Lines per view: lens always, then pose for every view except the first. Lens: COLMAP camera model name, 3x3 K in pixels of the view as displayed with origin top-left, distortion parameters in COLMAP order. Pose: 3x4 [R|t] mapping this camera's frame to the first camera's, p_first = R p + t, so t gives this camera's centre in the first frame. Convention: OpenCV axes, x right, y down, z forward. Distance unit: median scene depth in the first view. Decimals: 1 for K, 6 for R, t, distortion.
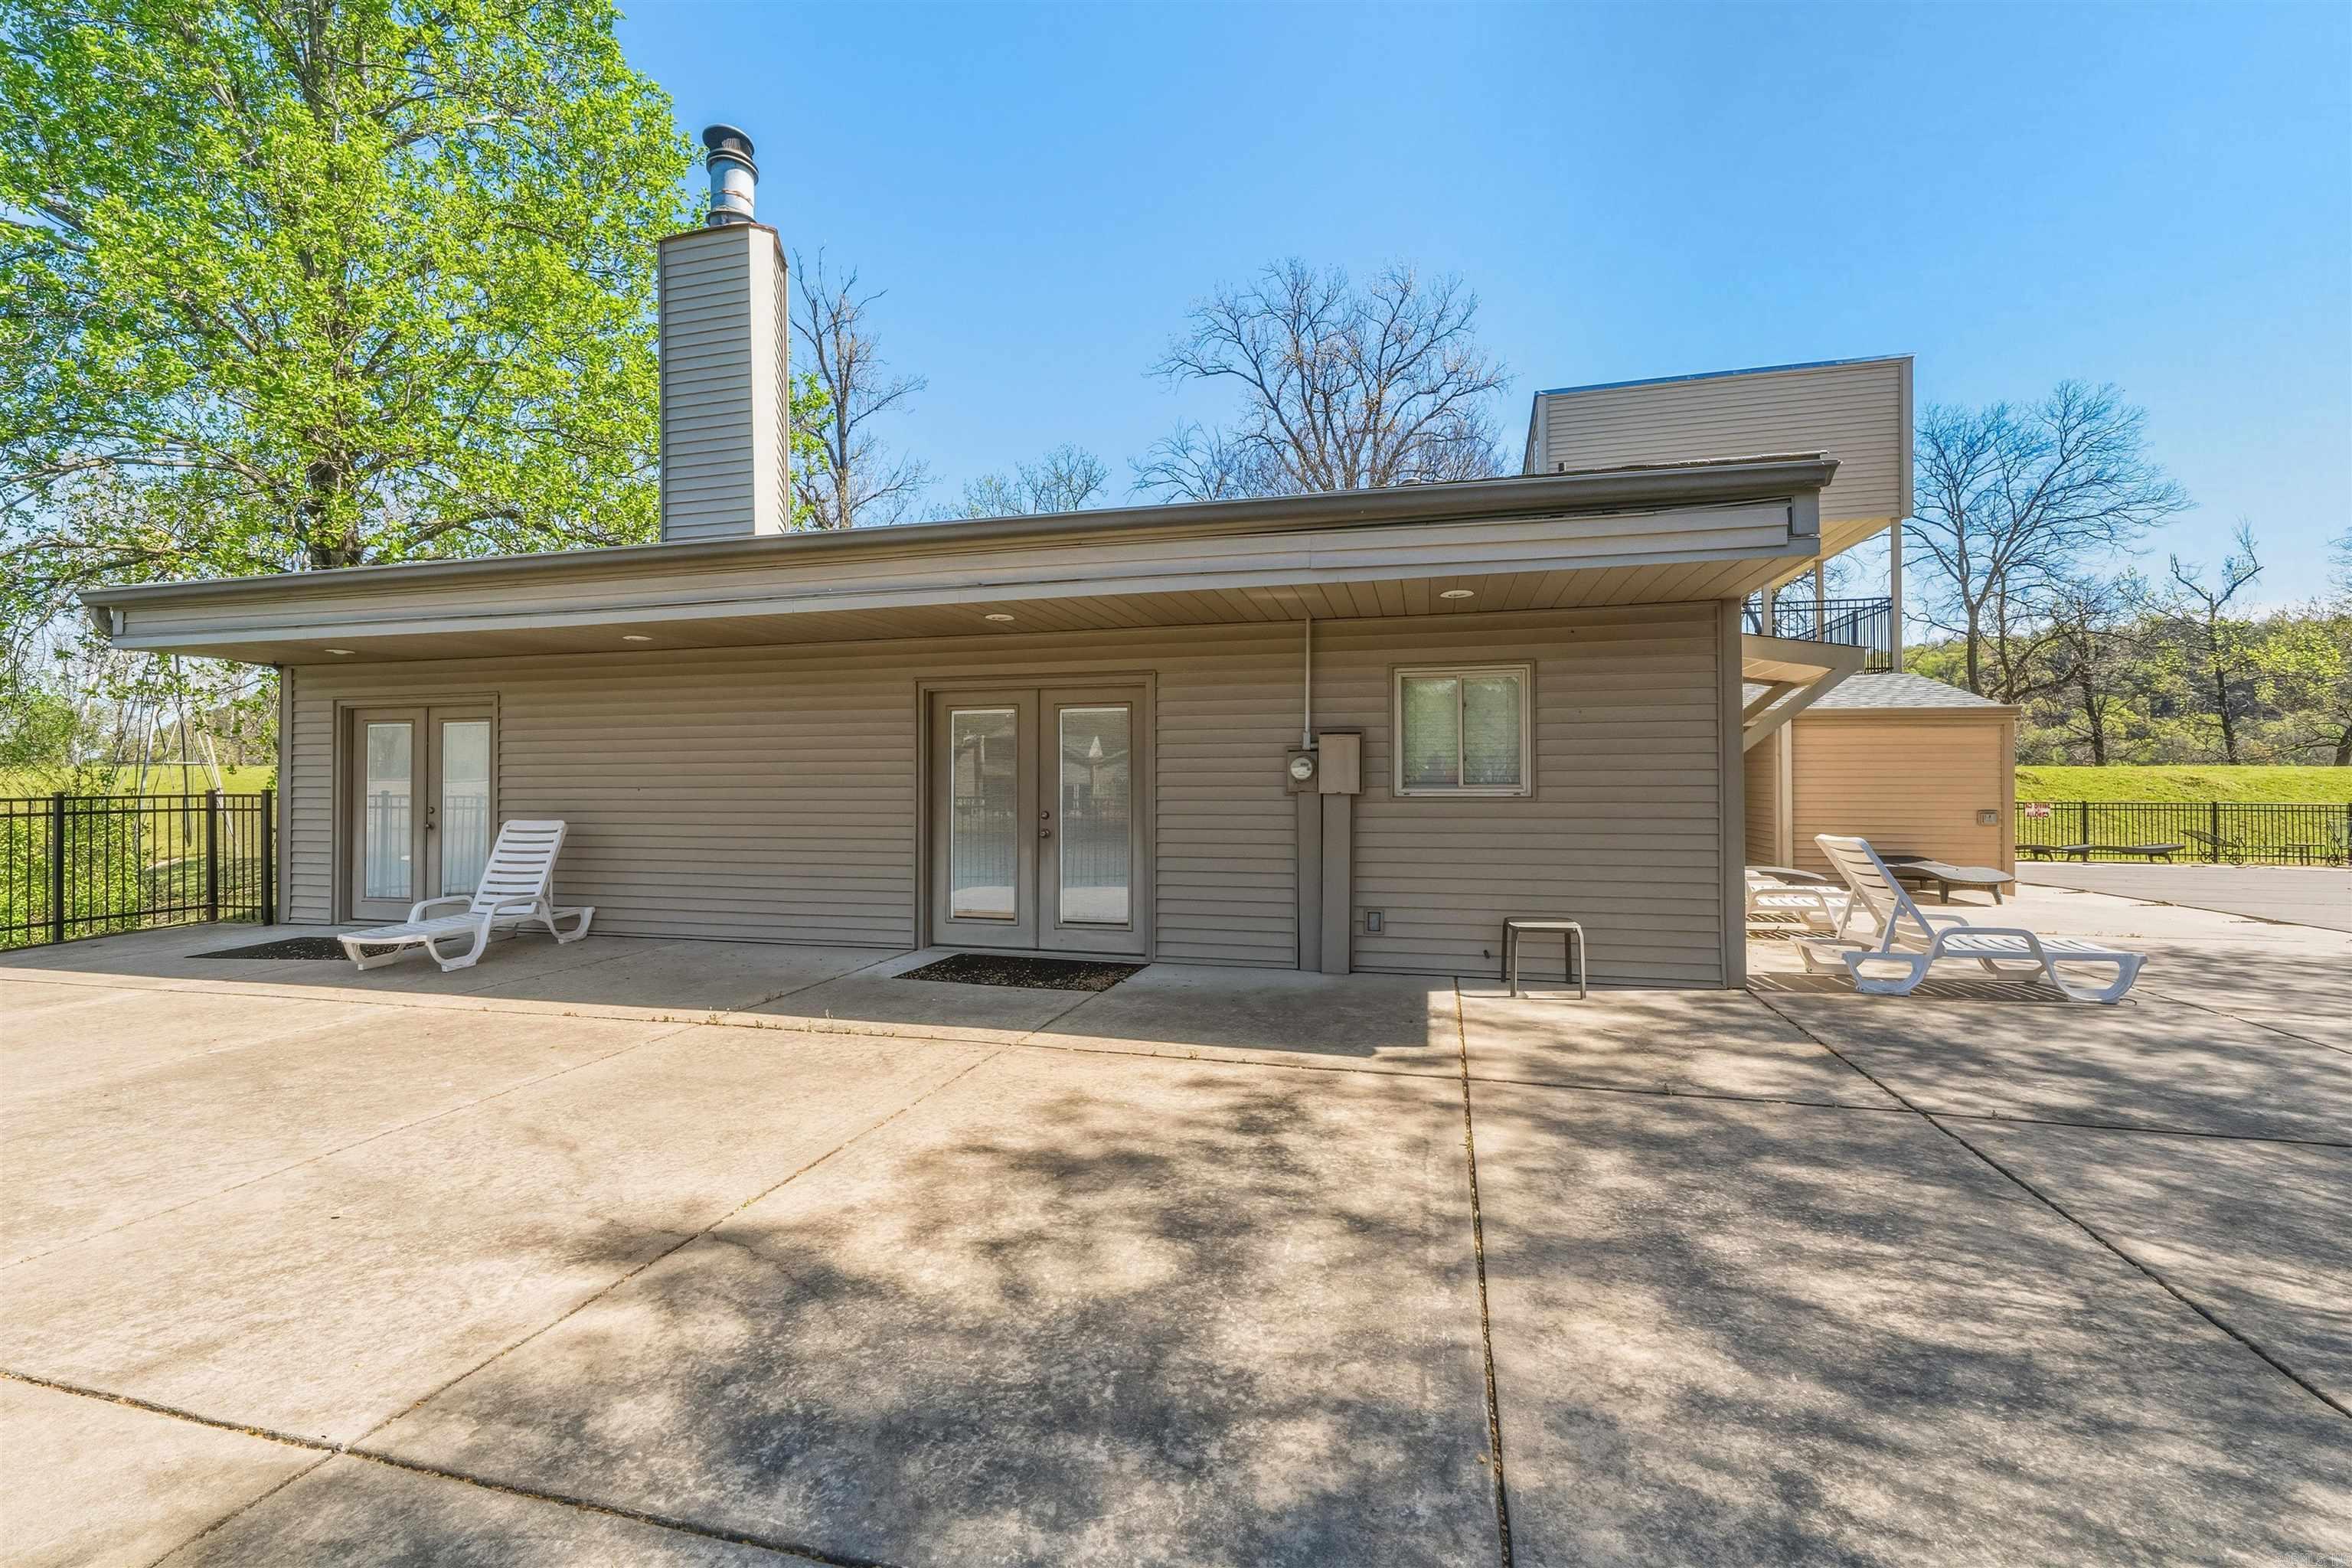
lens RADIAL K [[953.4, 0, 1176.0], [0, 953.4, 784.0], [0, 0, 1]] dist [0.000281, 0.000109]
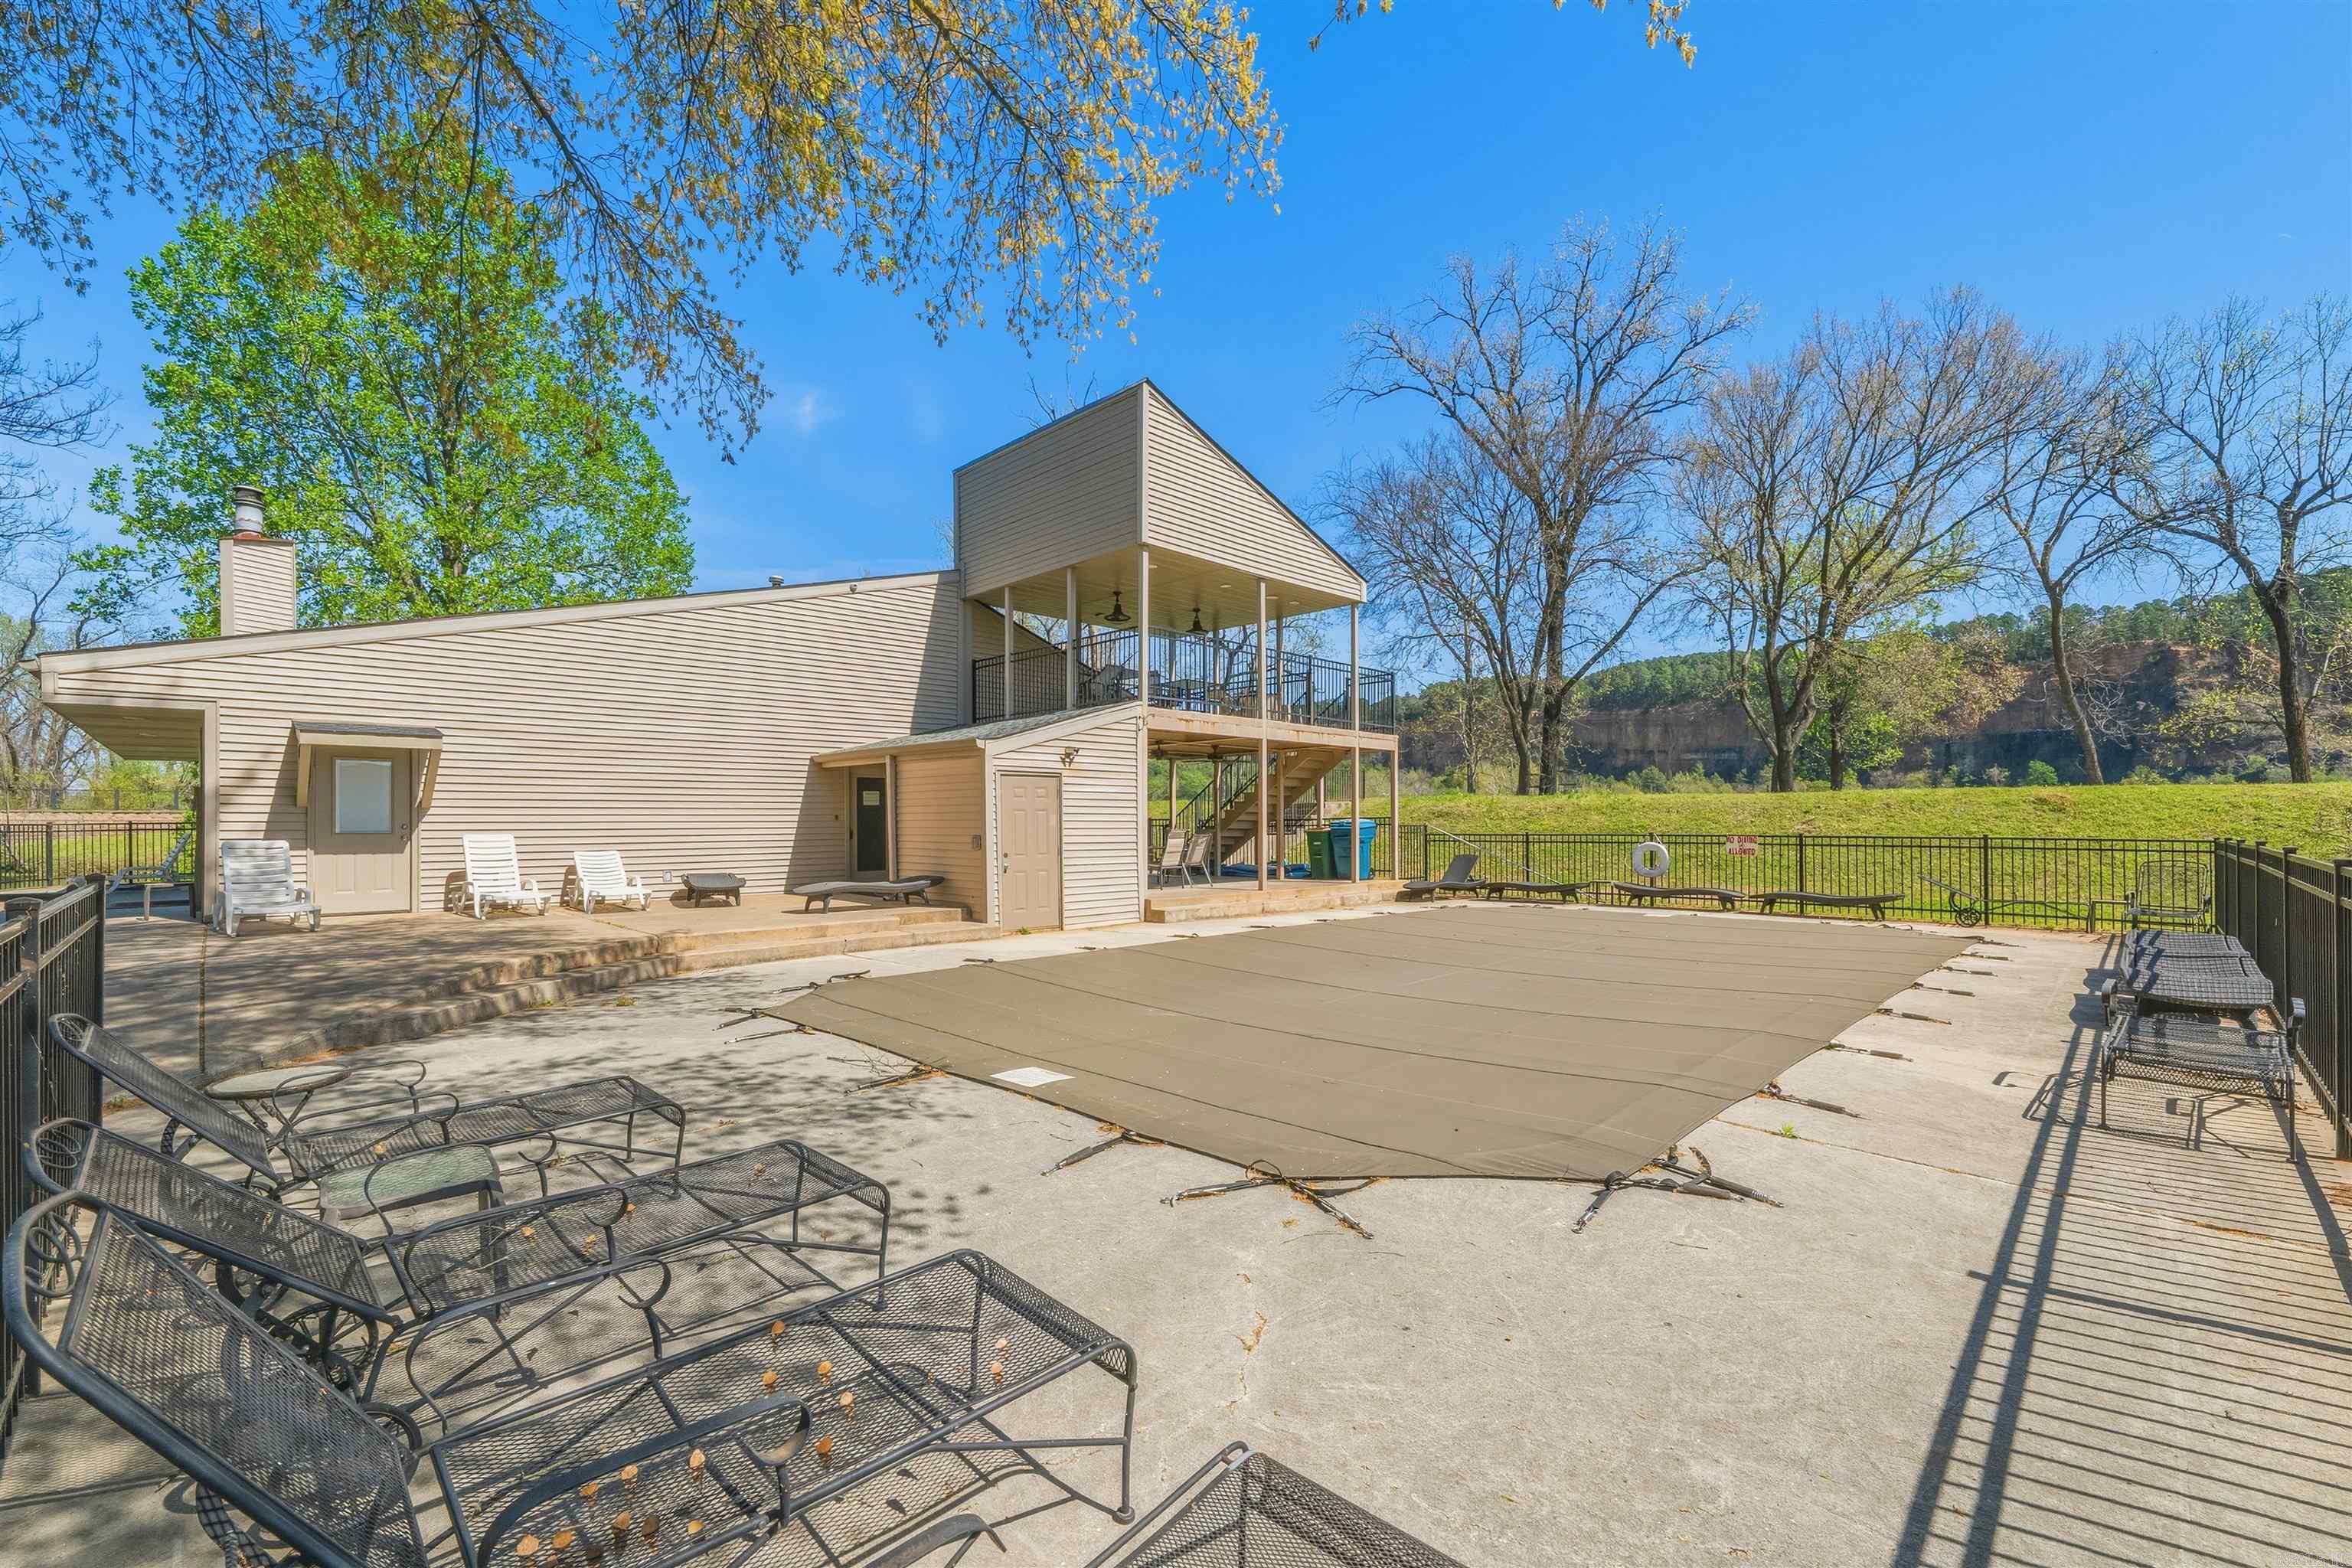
lens RADIAL K [[970.7, 0, 1176.8], [0, 970.7, 820.6], [0, 0, 1]] dist [0.022676, -0.000023]
pose [[0.867194, -0.002822, -0.497963, 0.394817], [0.003036, 0.999995, -0.000380, 0.002827], [0.497962, -0.001183, 0.867198, 0.039296]]
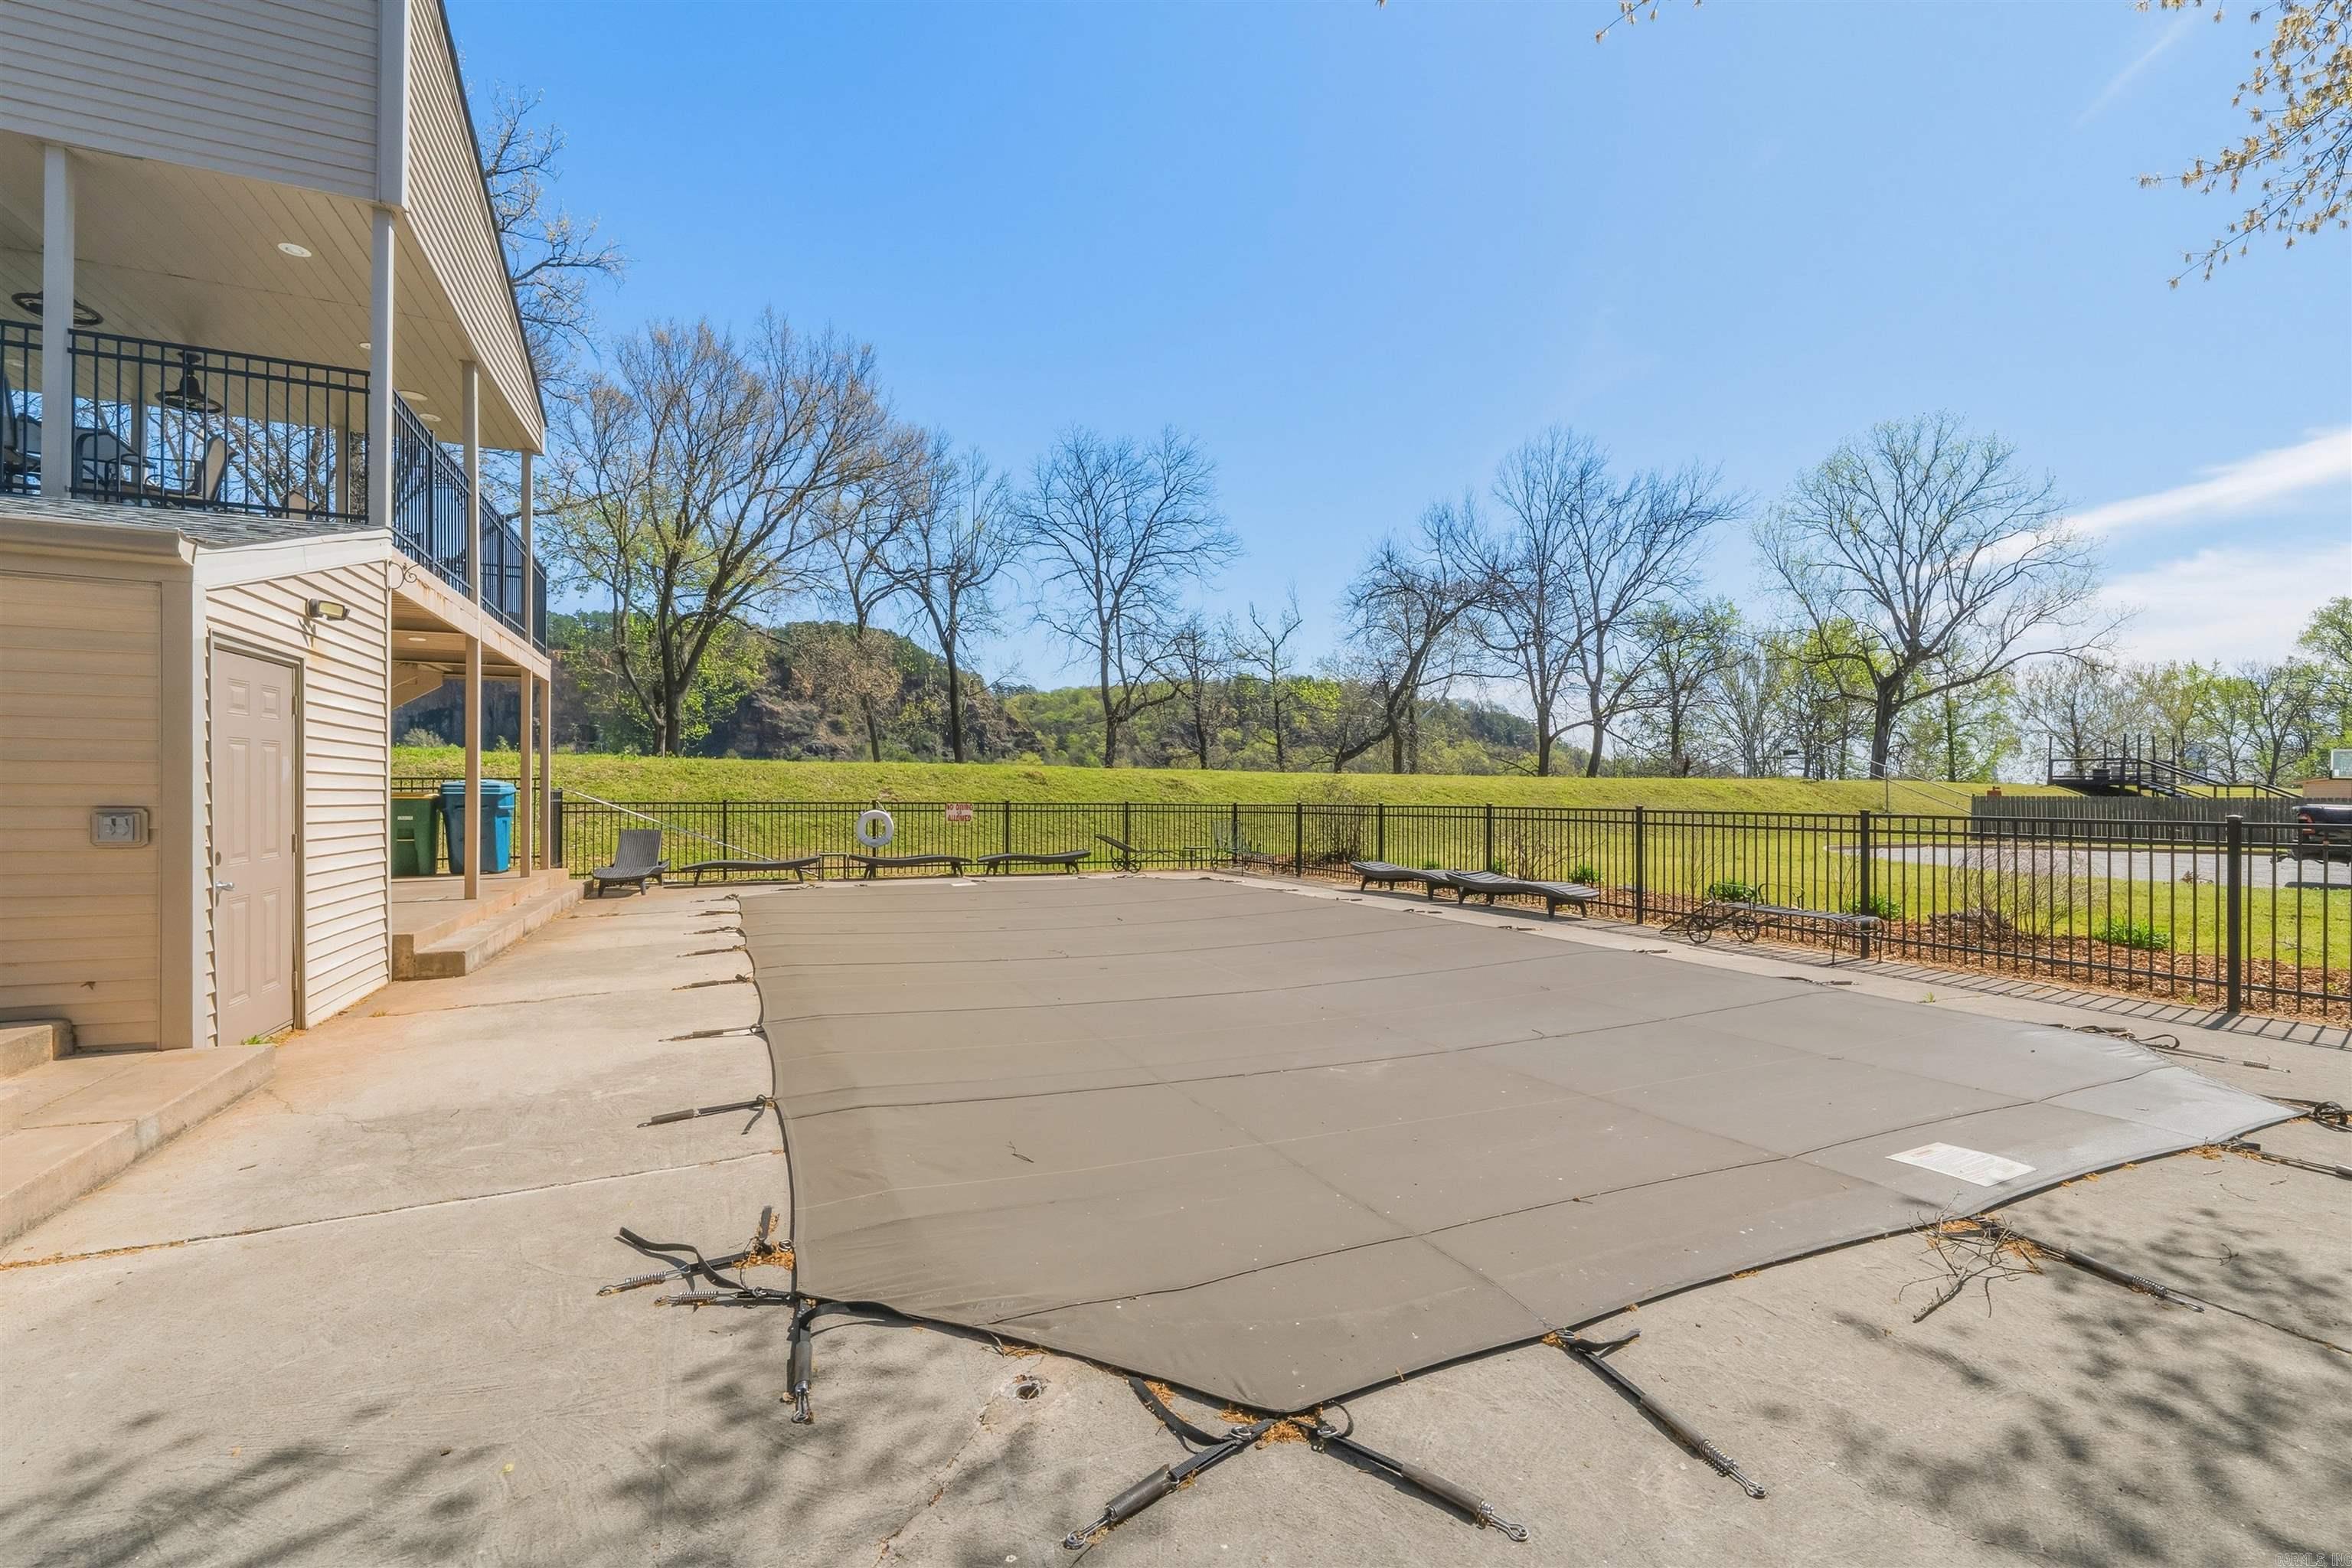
lens RADIAL K [[984.7, 0, 1176.0], [0, 984.7, 784.0], [0, 0, 1]] dist [-0.000321, -0.000041]
pose [[0.777989, 0.011788, 0.628167, 0.230292], [-0.007022, 0.999925, -0.010067, 0.004819], [-0.628238, 0.003421, 0.778013, 0.106331]]
